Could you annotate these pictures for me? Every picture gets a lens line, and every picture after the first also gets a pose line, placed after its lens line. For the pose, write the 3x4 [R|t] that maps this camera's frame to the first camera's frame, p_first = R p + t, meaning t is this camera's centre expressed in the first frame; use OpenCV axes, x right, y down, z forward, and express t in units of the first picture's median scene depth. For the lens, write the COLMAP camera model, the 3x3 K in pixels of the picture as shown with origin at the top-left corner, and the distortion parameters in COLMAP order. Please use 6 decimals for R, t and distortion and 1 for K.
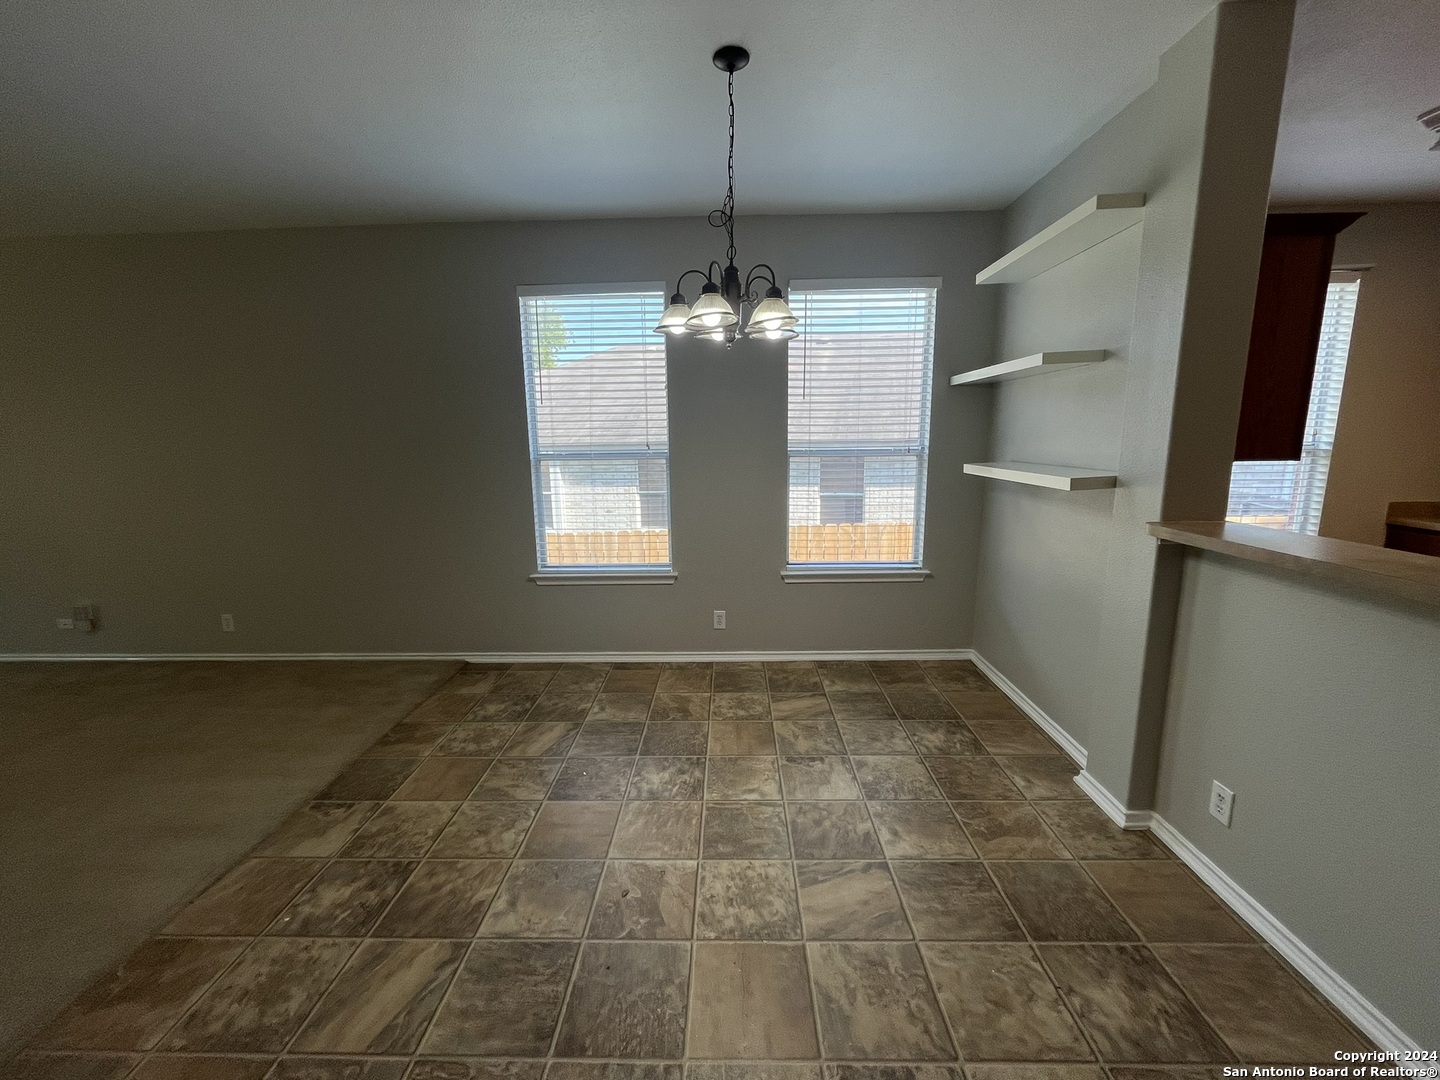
lens RADIAL K [[582.6, 0, 717.9], [0, 582.6, 534.5], [0, 0, 1]] dist [-0.010105, 0.001374]
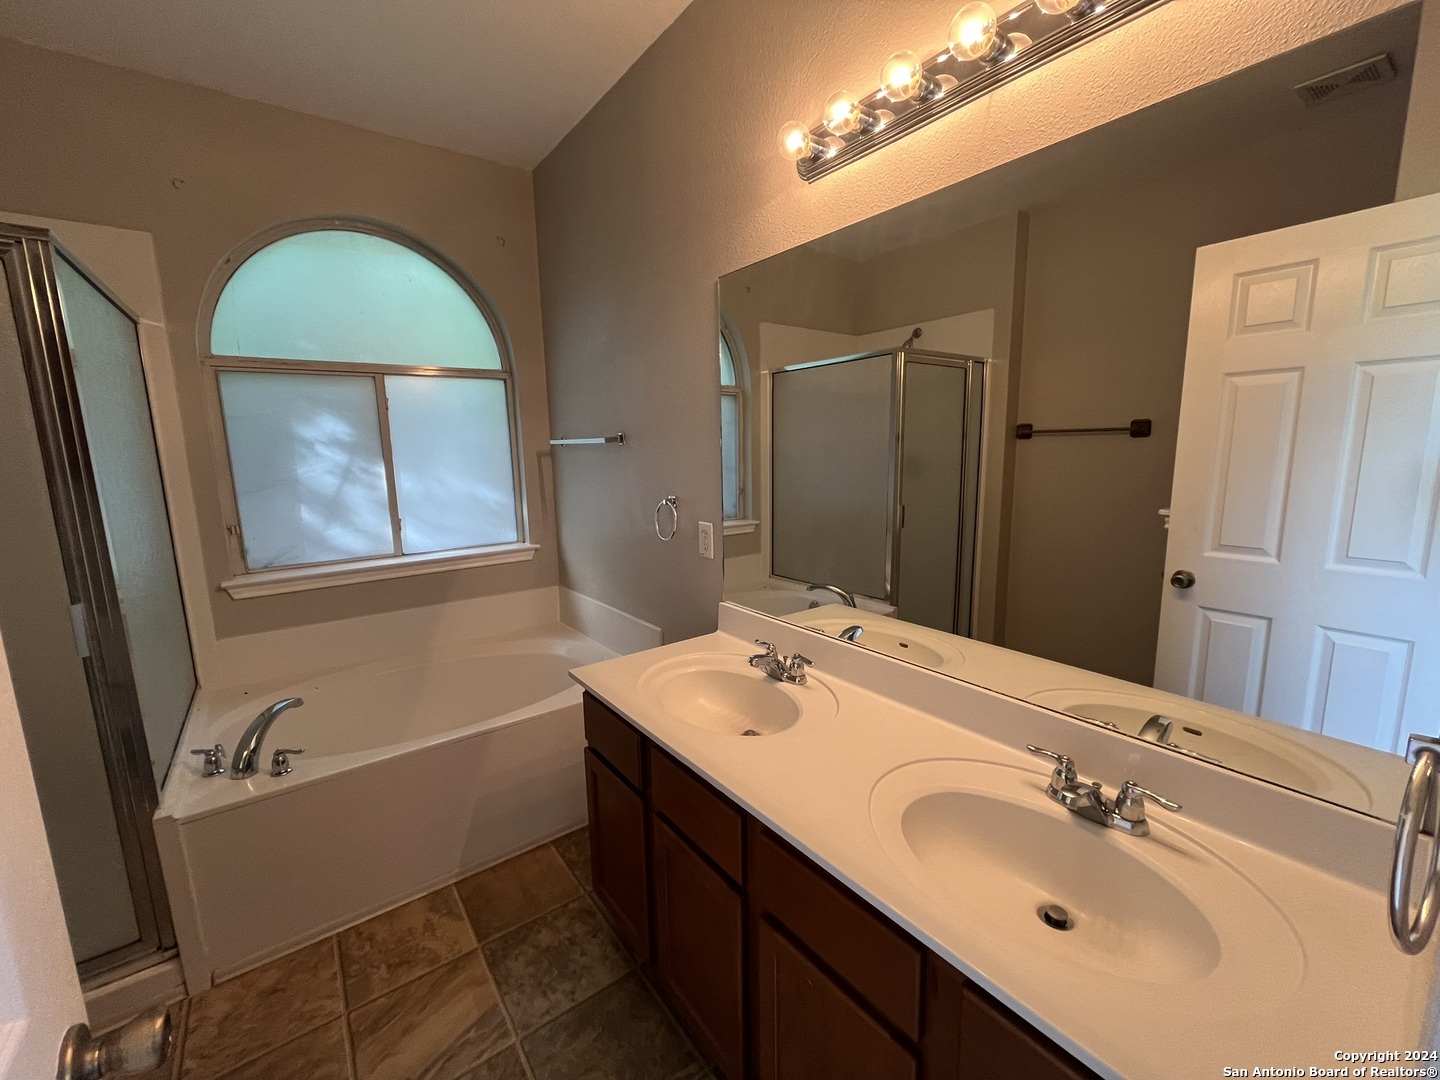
lens RADIAL K [[582.6, 0, 715.4], [0, 582.6, 538.2], [0, 0, 1]] dist [-0.010105, 0.001374]
pose [[-0.790548, 0.133555, -0.597659, 0.295626], [-0.067551, 0.950957, 0.301856, -0.243787], [0.608663, 0.279005, -0.742756, 1.607222]]
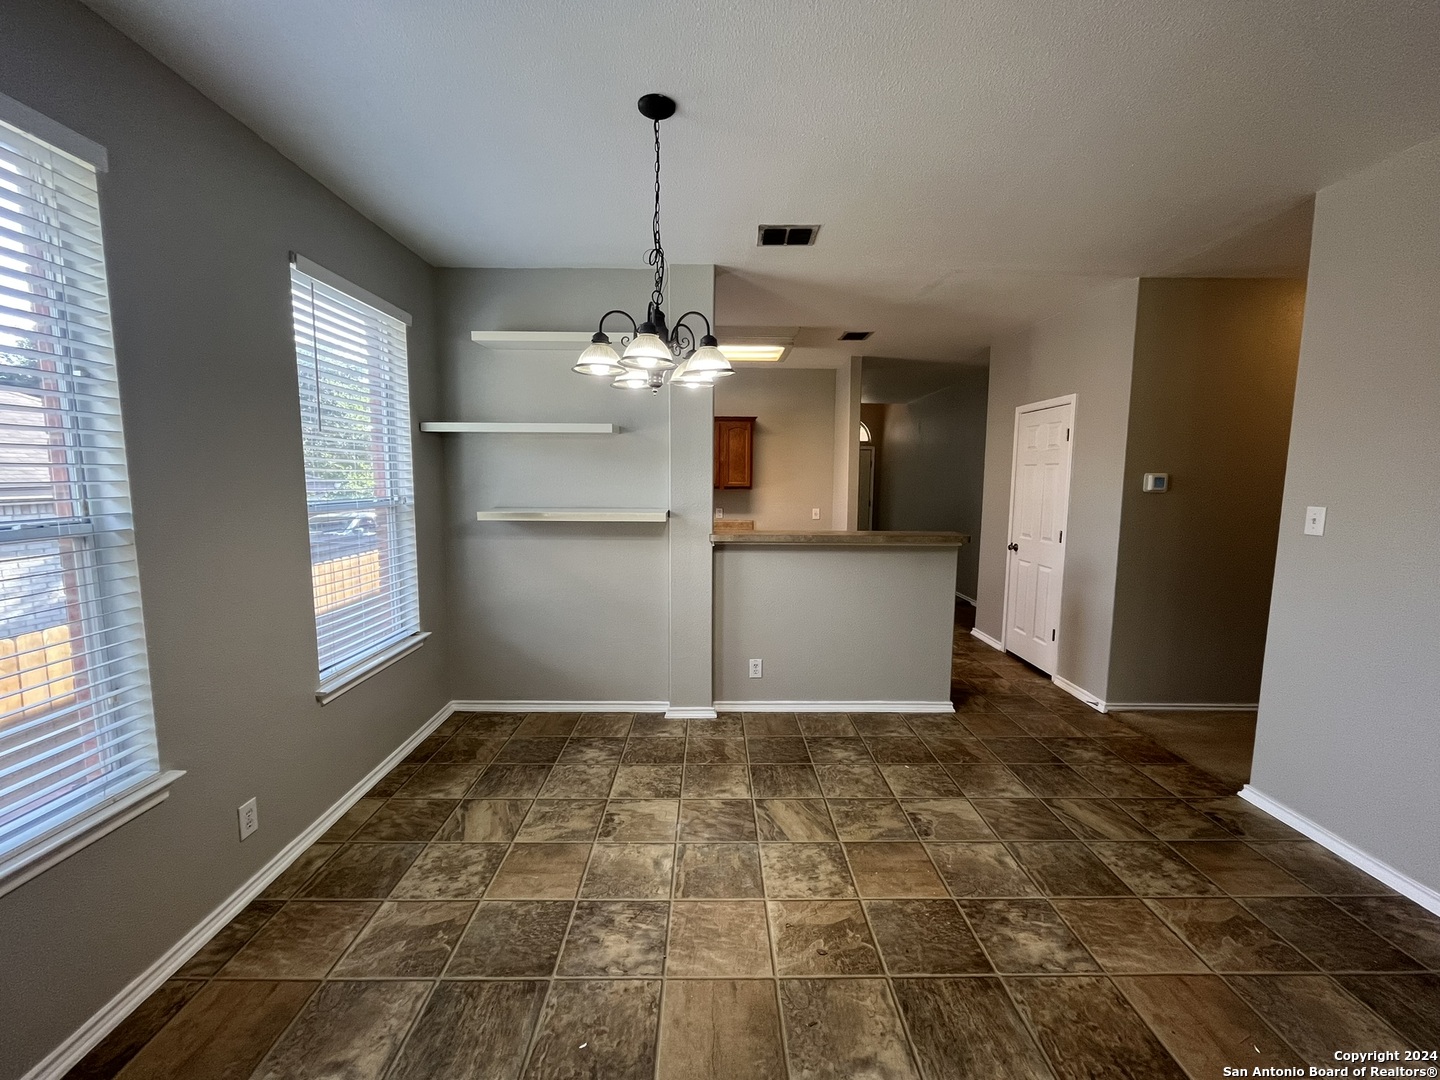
lens RADIAL K [[582.6, 0, 715.2], [0, 582.6, 535.0], [0, 0, 1]] dist [-0.010105, 0.001374]
pose [[-0.026988, -0.086564, 0.995881, -1.070697], [0.165407, 0.982124, 0.089850, -0.185932], [-0.985856, 0.167150, -0.012188, 1.080646]]
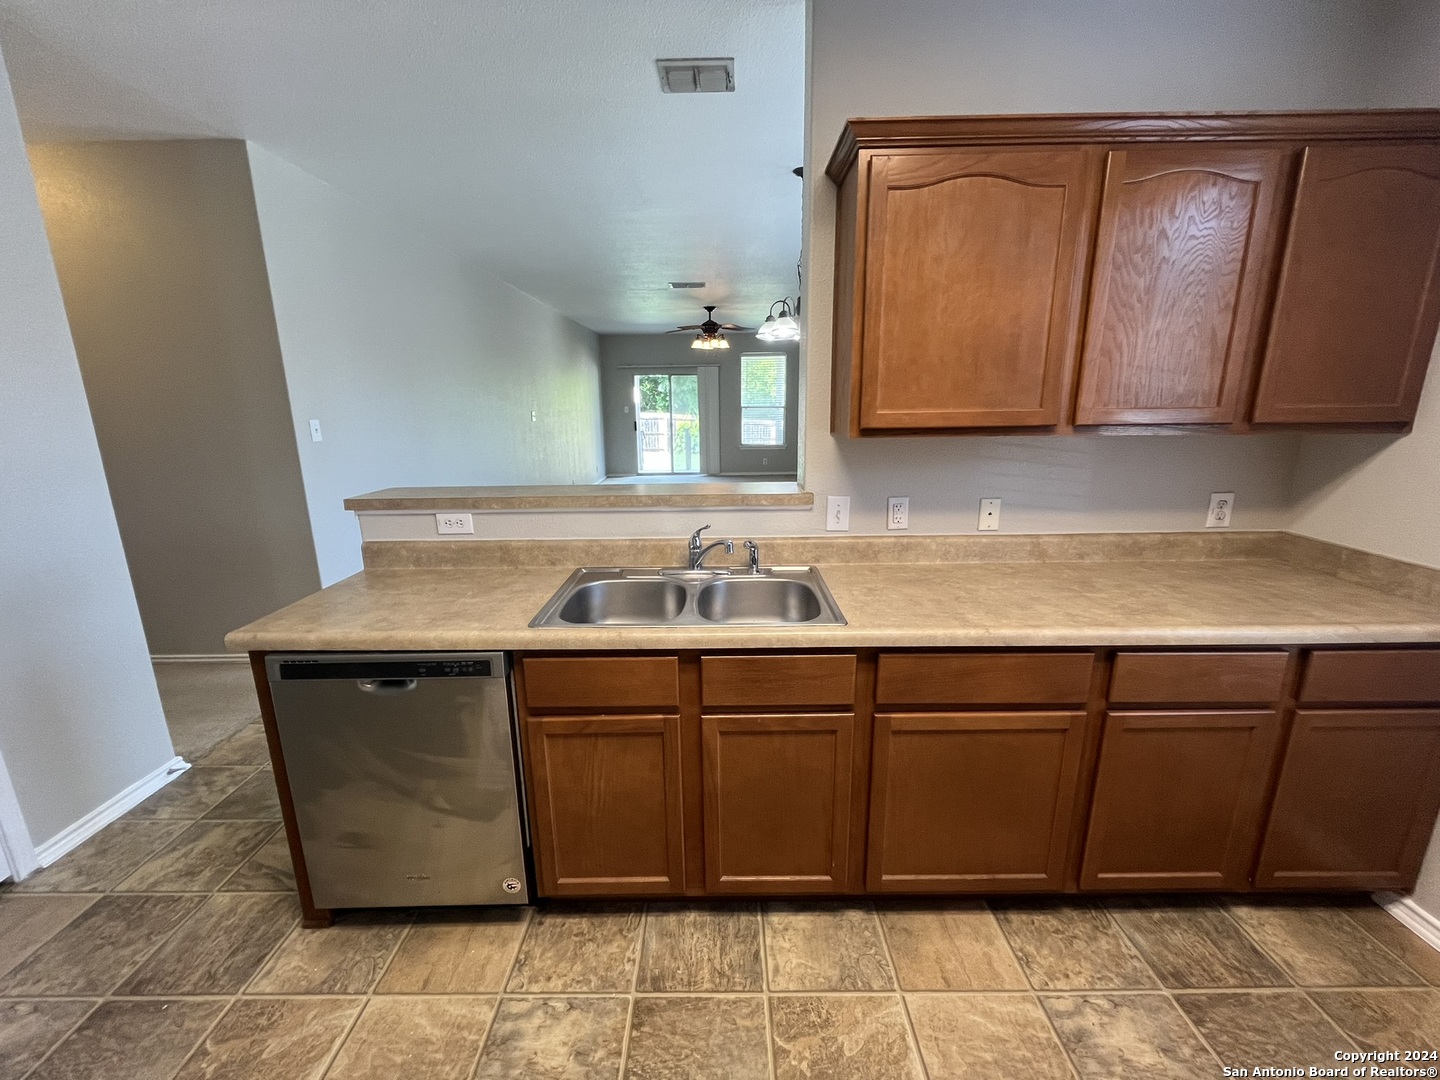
lens RADIAL K [[582.6, 0, 719.4], [0, 582.6, 543.6], [0, 0, 1]] dist [-0.010105, 0.001374]
pose [[0.018156, 0.245253, -0.969289, 0.392455], [-0.157028, 0.958118, 0.239485, -0.115937], [0.987427, 0.147857, 0.055907, 0.719306]]
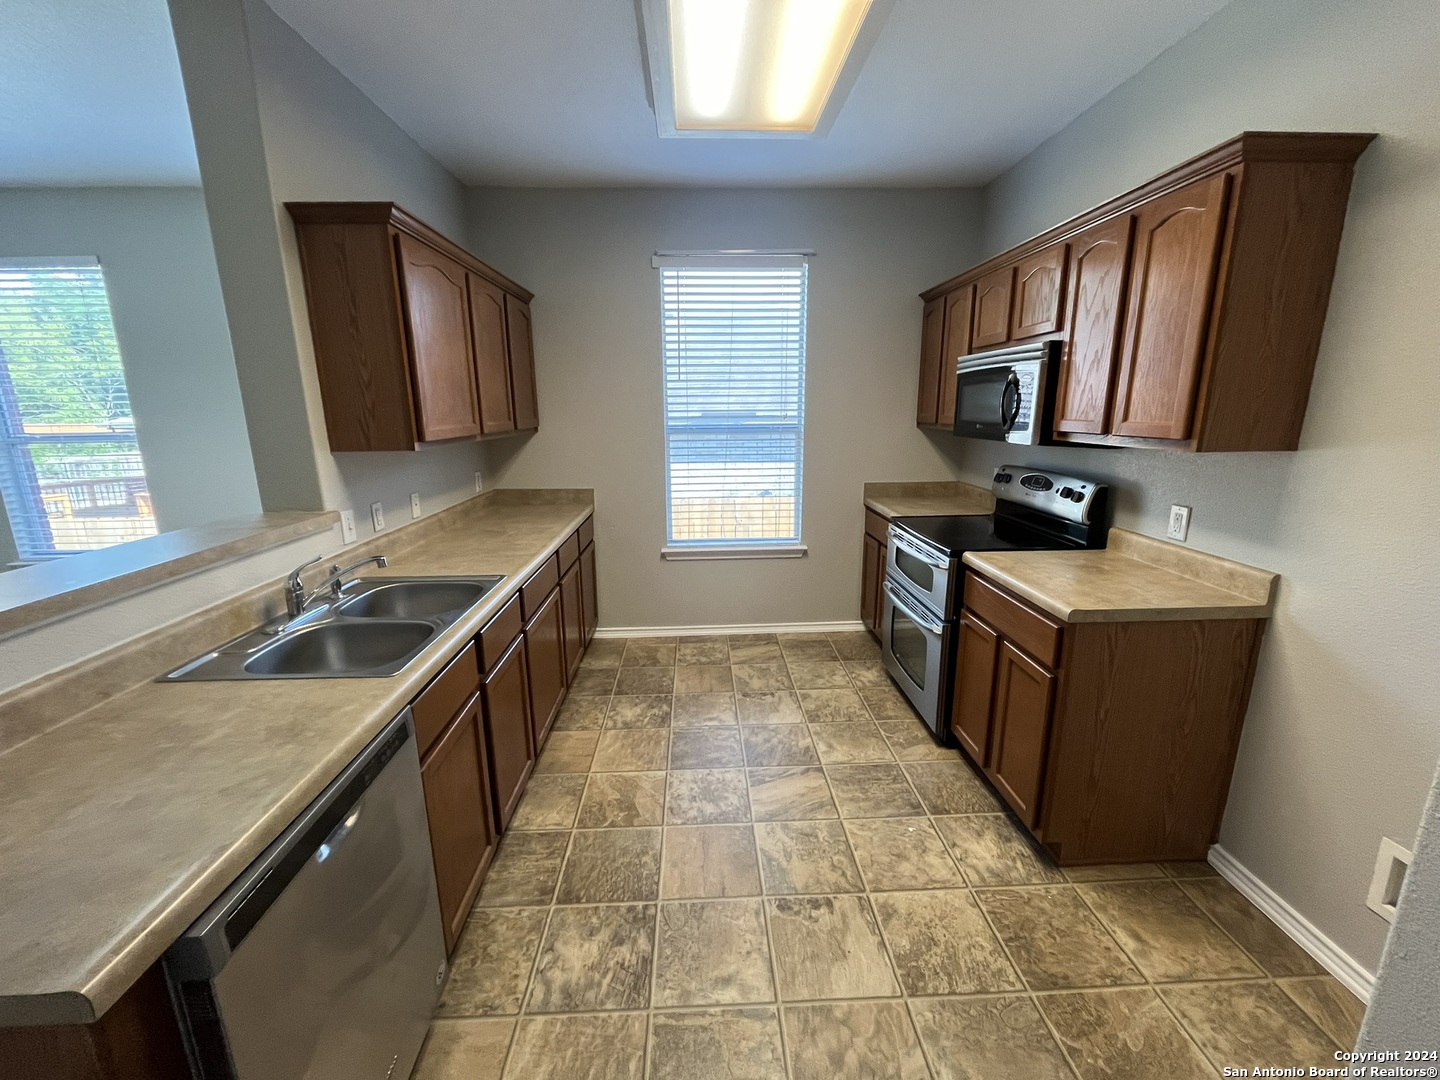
lens RADIAL K [[582.6, 0, 718.3], [0, 582.6, 540.5], [0, 0, 1]] dist [-0.010105, 0.001374]
pose [[0.998111, -0.010873, 0.060459, 0.005097], [0.007416, 0.998340, 0.057116, 0.019618], [-0.060980, -0.056559, 0.996535, -0.191778]]
